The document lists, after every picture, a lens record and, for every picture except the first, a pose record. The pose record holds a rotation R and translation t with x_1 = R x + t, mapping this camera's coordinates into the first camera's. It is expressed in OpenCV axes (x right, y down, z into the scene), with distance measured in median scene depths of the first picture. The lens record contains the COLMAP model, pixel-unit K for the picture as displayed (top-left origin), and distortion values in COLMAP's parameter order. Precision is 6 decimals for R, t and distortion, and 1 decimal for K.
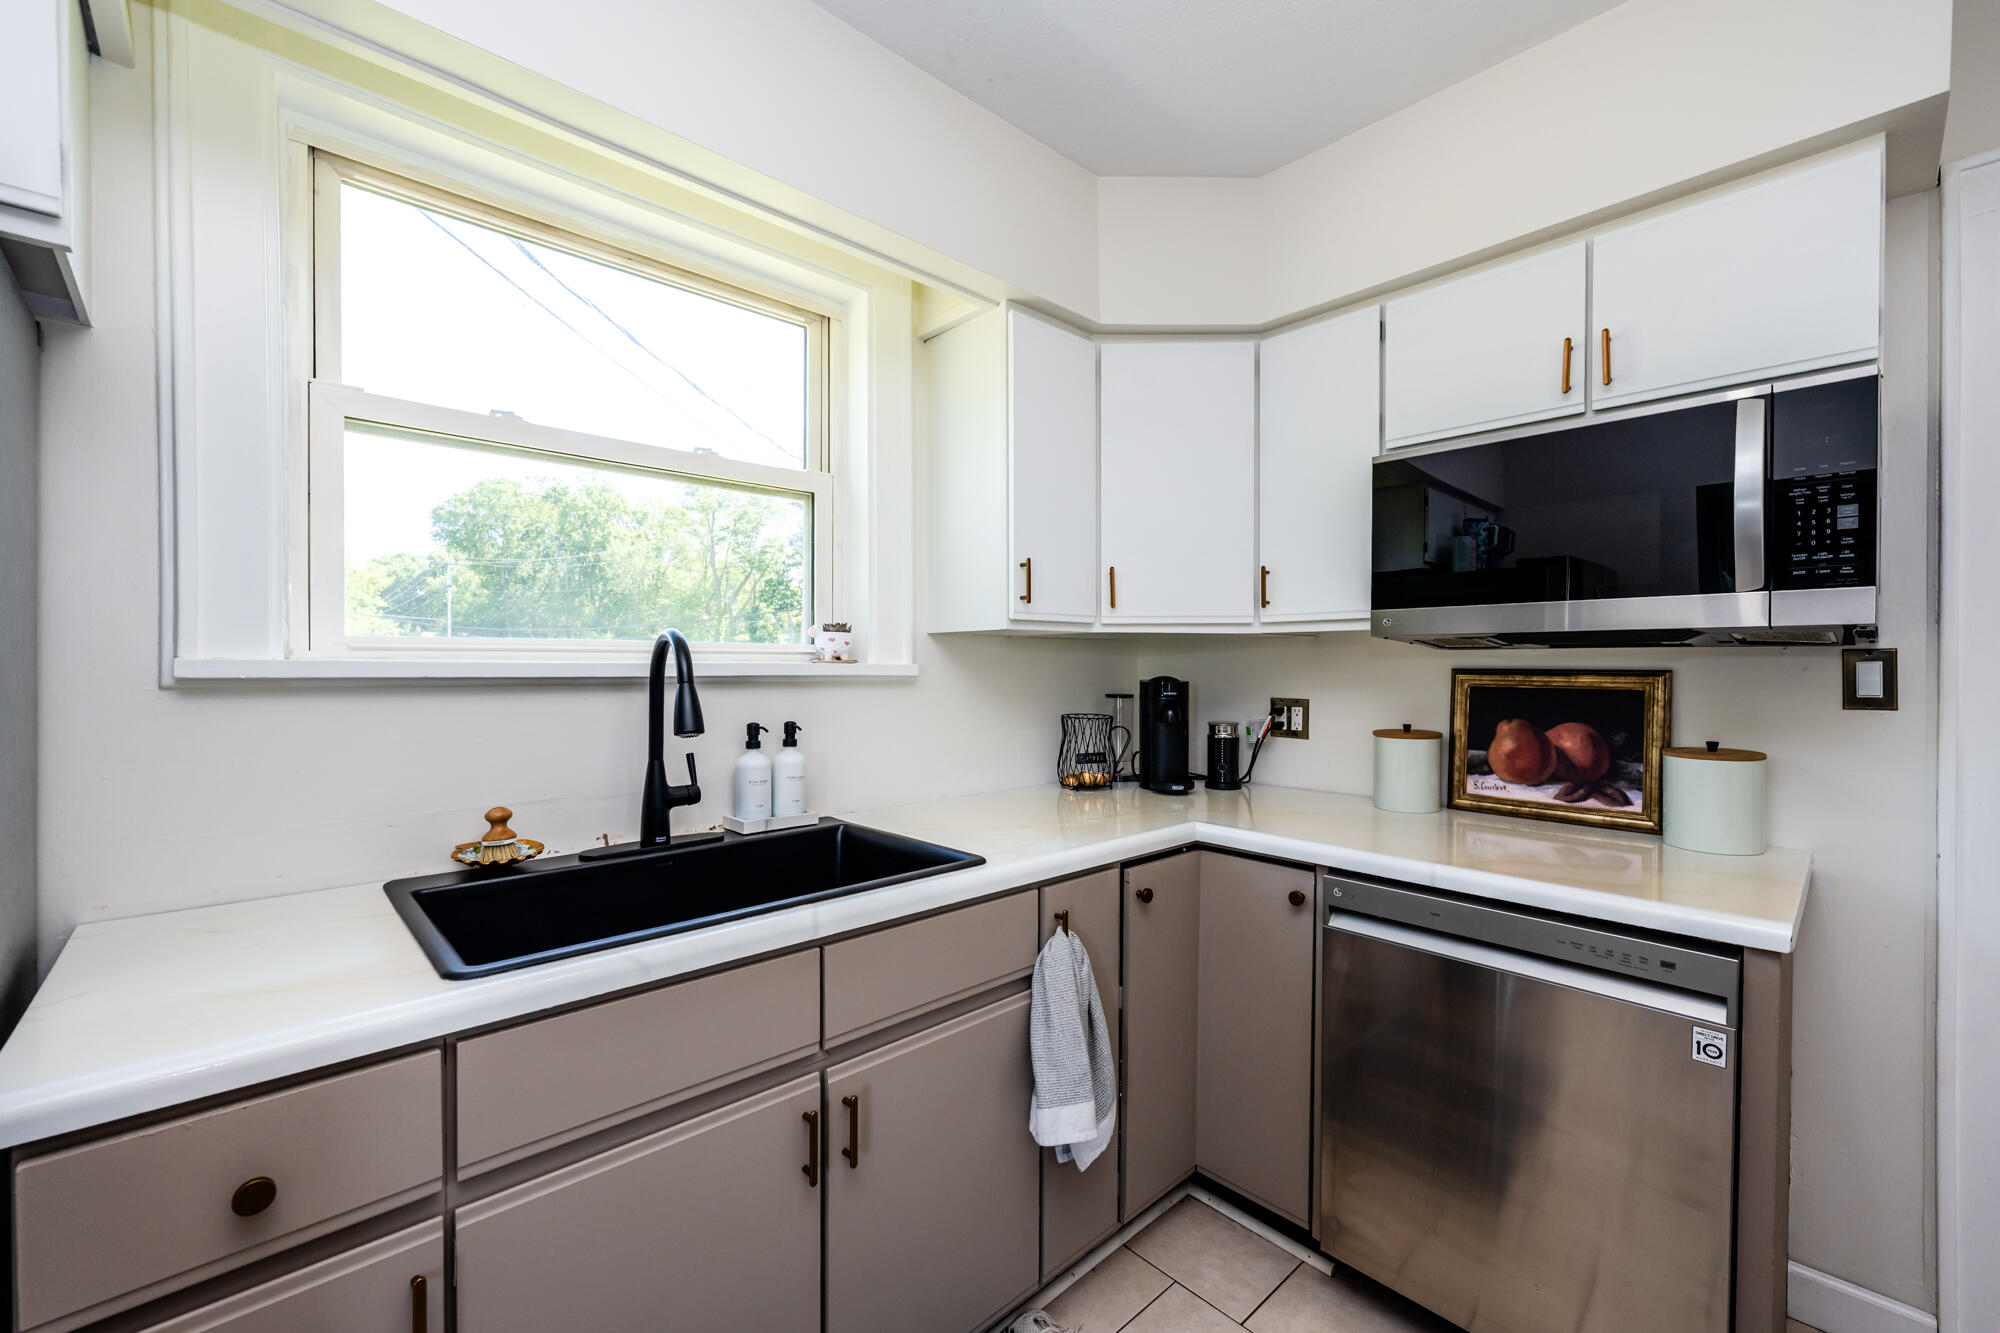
lens RADIAL K [[811.4, 0, 1000.0], [0, 811.4, 666.5], [0, 0, 1]] dist [0.000157, 0.000010]
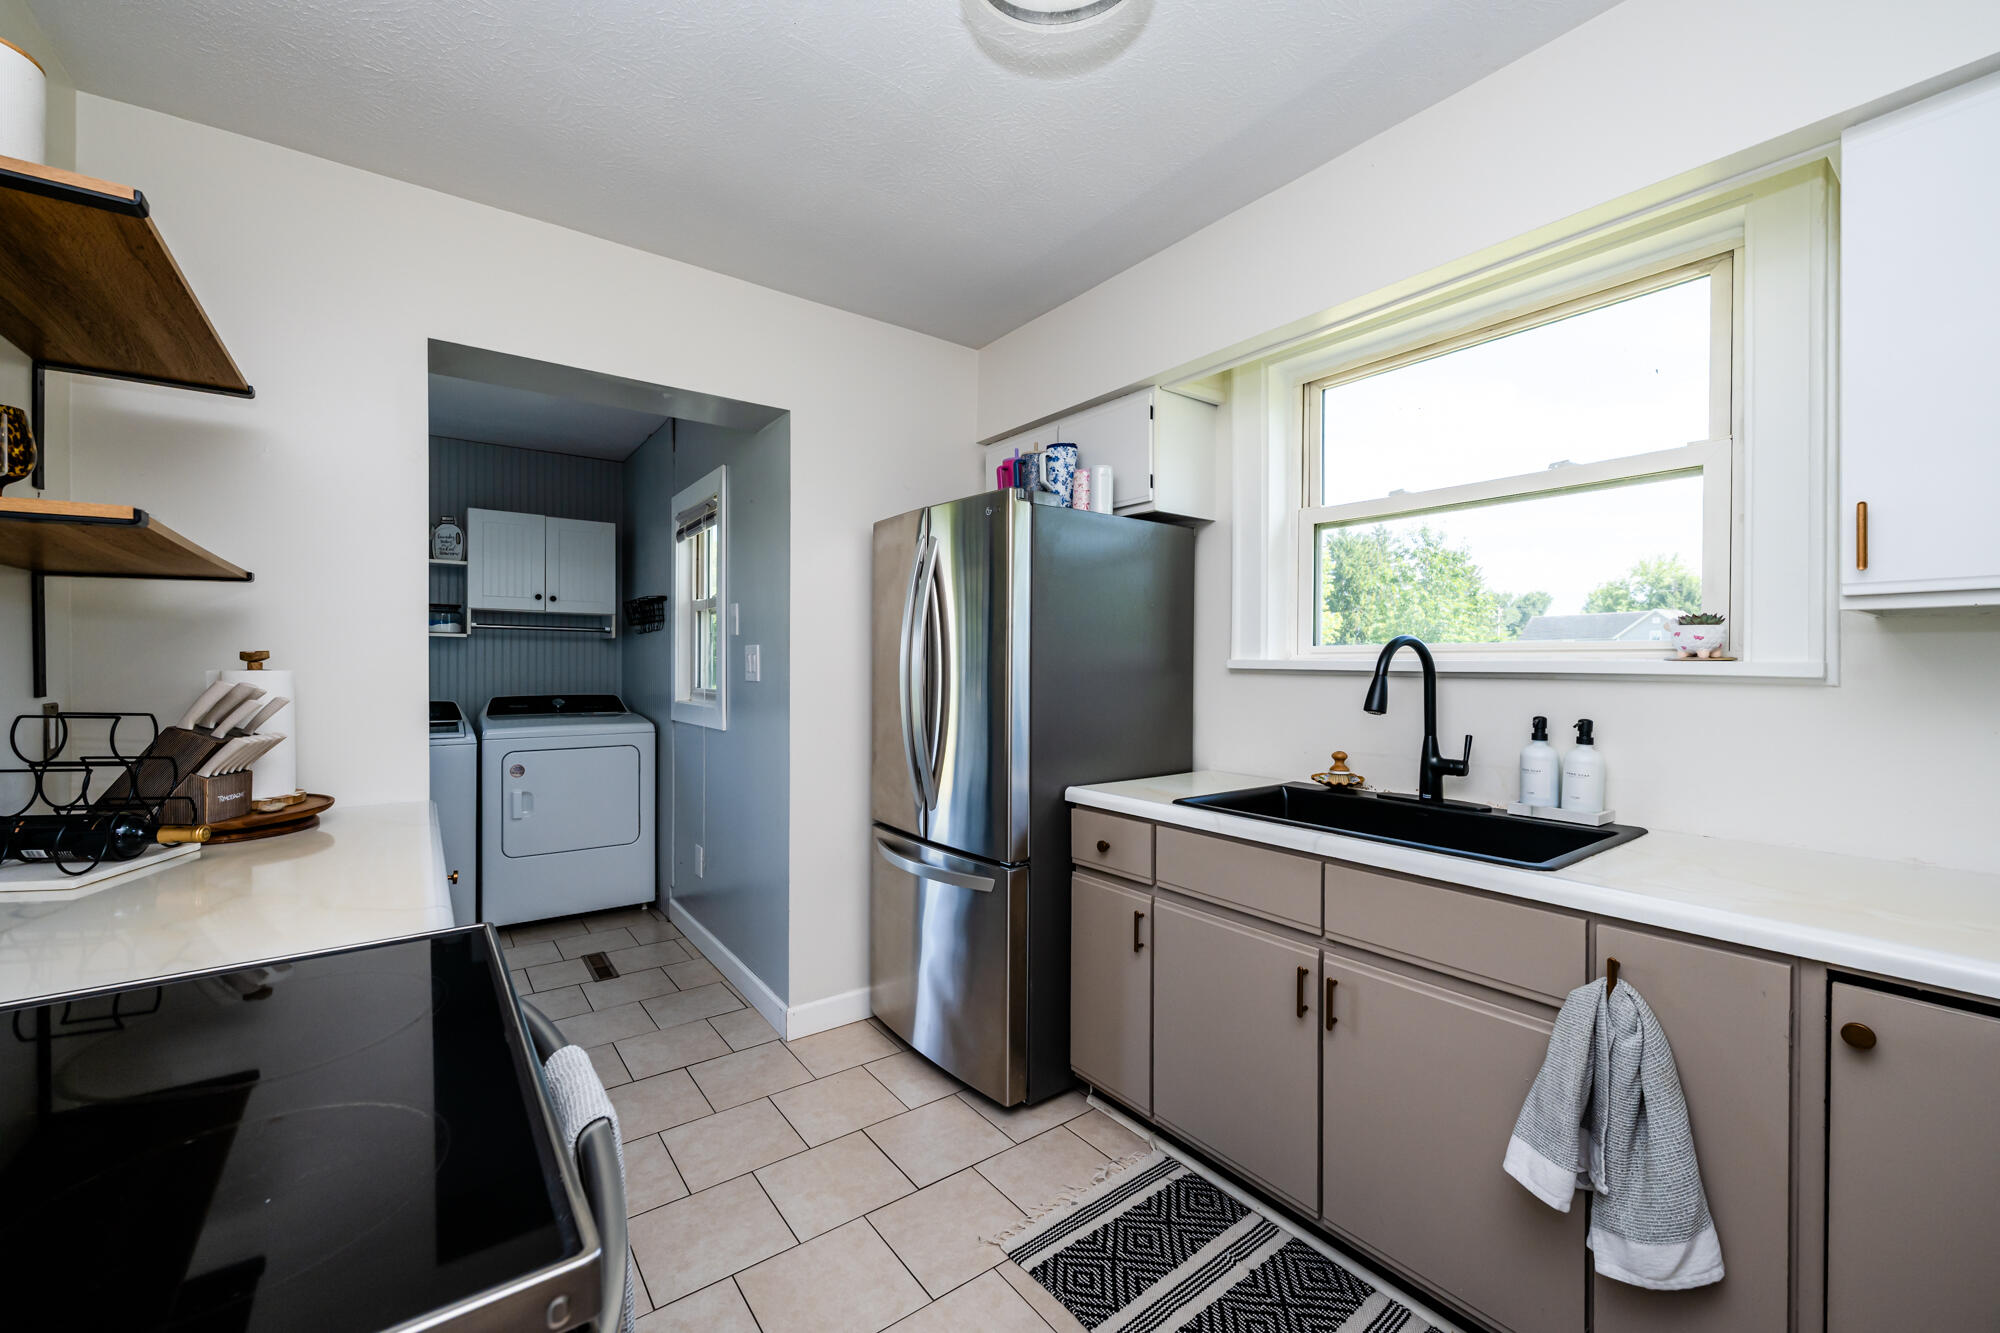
lens RADIAL K [[791.6, 0, 1000.0], [0, 791.6, 666.5], [0, 0, 1]] dist [0.002658, 0.000169]
pose [[-0.108363, 0.002284, -0.994109, 0.877246], [-0.008801, 0.999956, 0.003257, 0.006324], [0.994072, 0.009103, -0.108338, 0.433623]]
